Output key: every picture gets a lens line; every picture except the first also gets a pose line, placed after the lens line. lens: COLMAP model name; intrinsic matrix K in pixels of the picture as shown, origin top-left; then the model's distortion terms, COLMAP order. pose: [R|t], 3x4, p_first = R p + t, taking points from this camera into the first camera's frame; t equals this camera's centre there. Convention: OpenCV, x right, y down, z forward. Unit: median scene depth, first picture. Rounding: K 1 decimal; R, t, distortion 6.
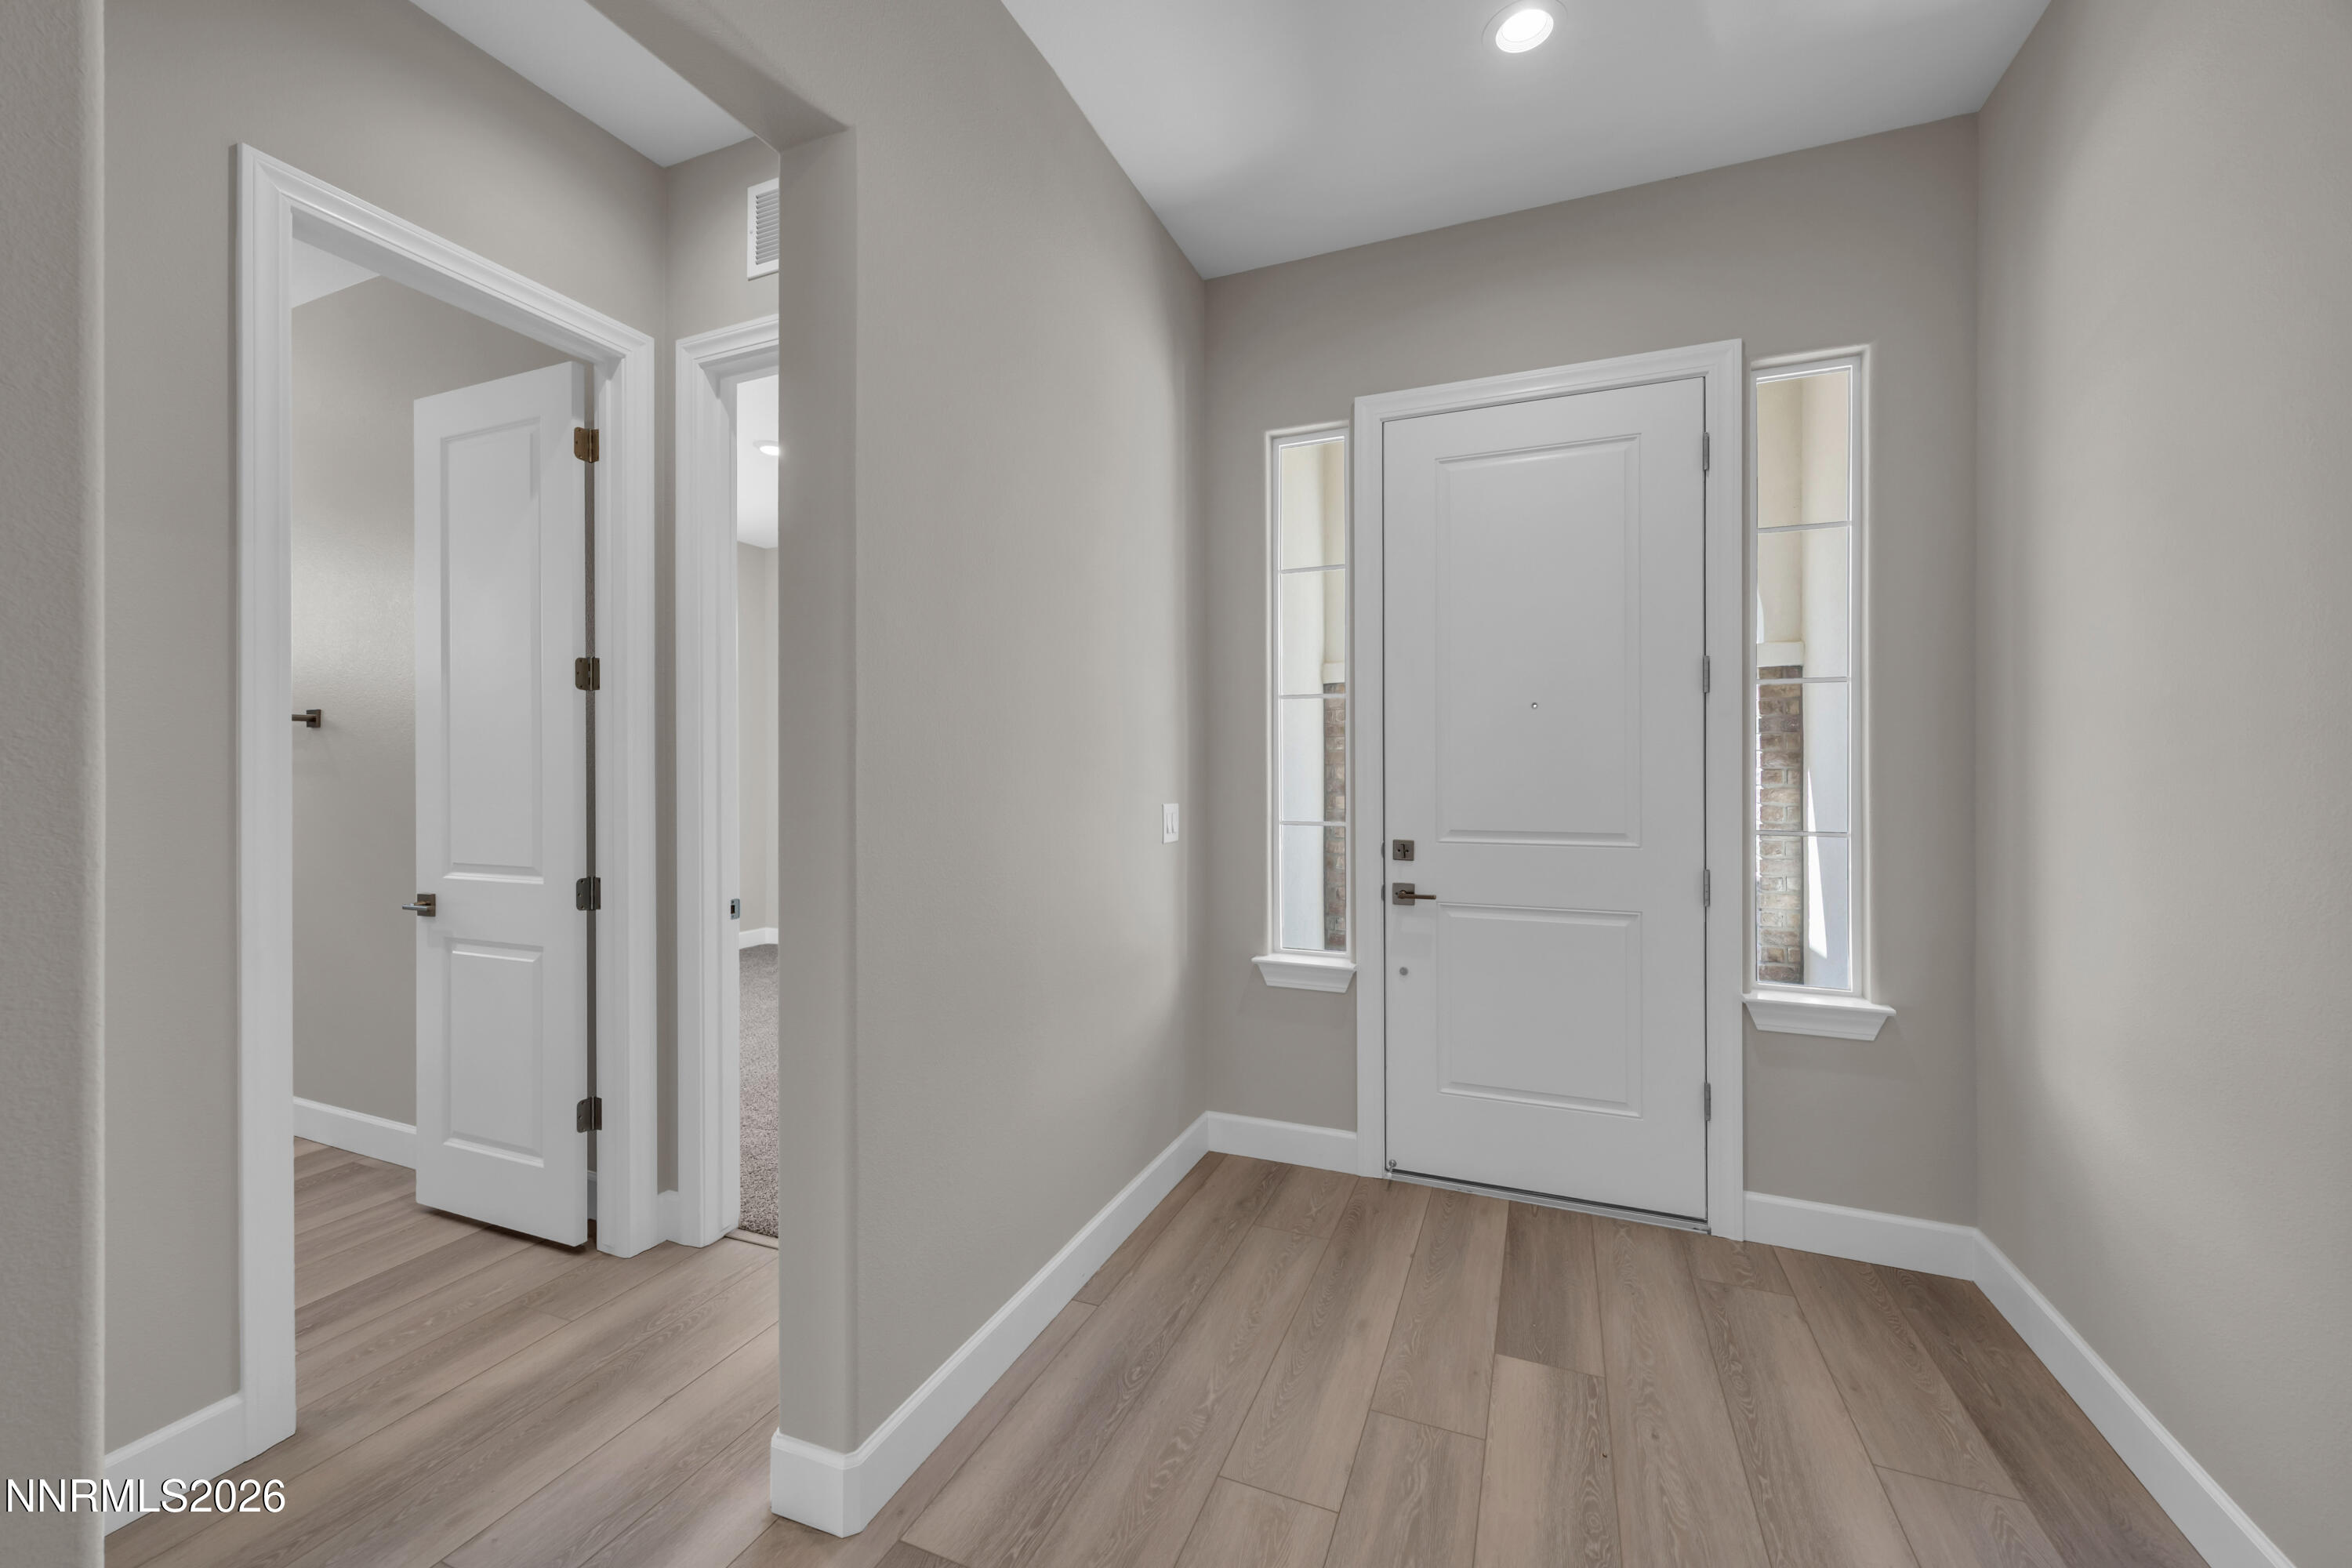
lens RADIAL K [[905.6, 0, 1177.7], [0, 905.6, 774.6], [0, 0, 1]] dist [-0.007685, 0.000316]
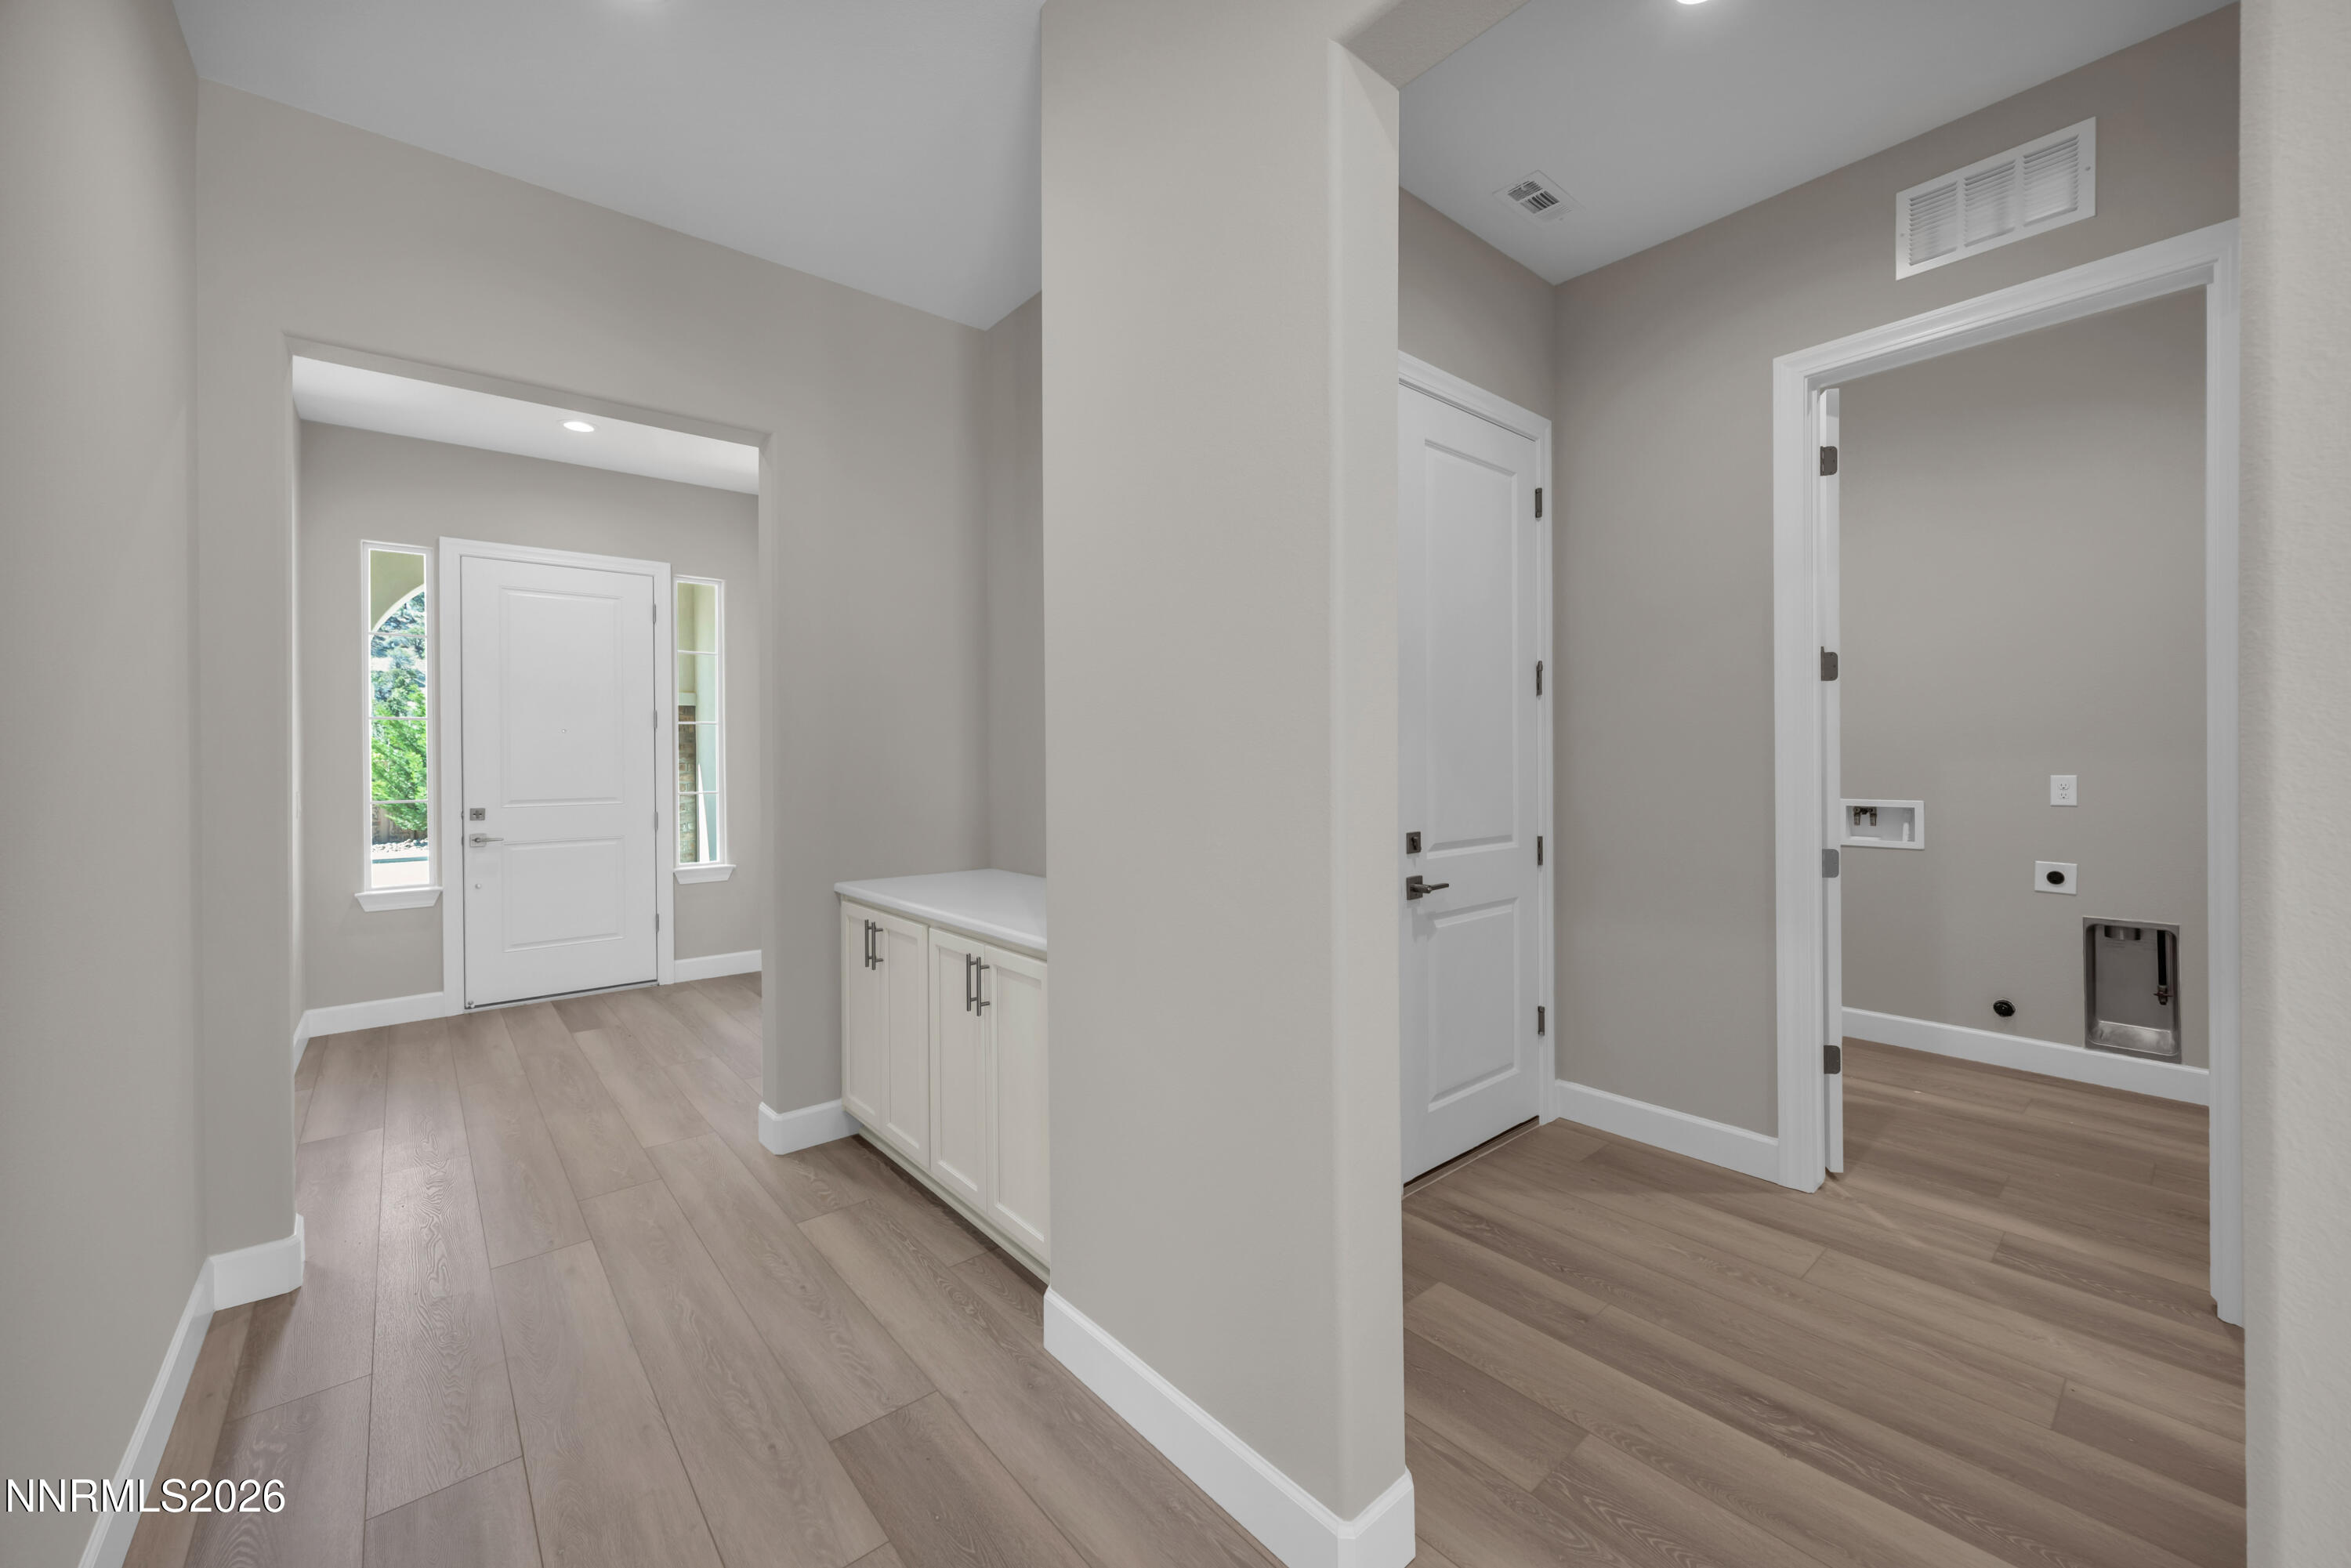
lens RADIAL K [[905.2, 0, 1182.8], [0, 905.2, 756.3], [0, 0, 1]] dist [-0.007685, 0.000316]
pose [[0.446550, -0.001300, 0.894758, -0.660558], [0.009971, 0.999944, -0.003523, -0.004789], [-0.894703, 0.010495, 0.446538, -0.917223]]
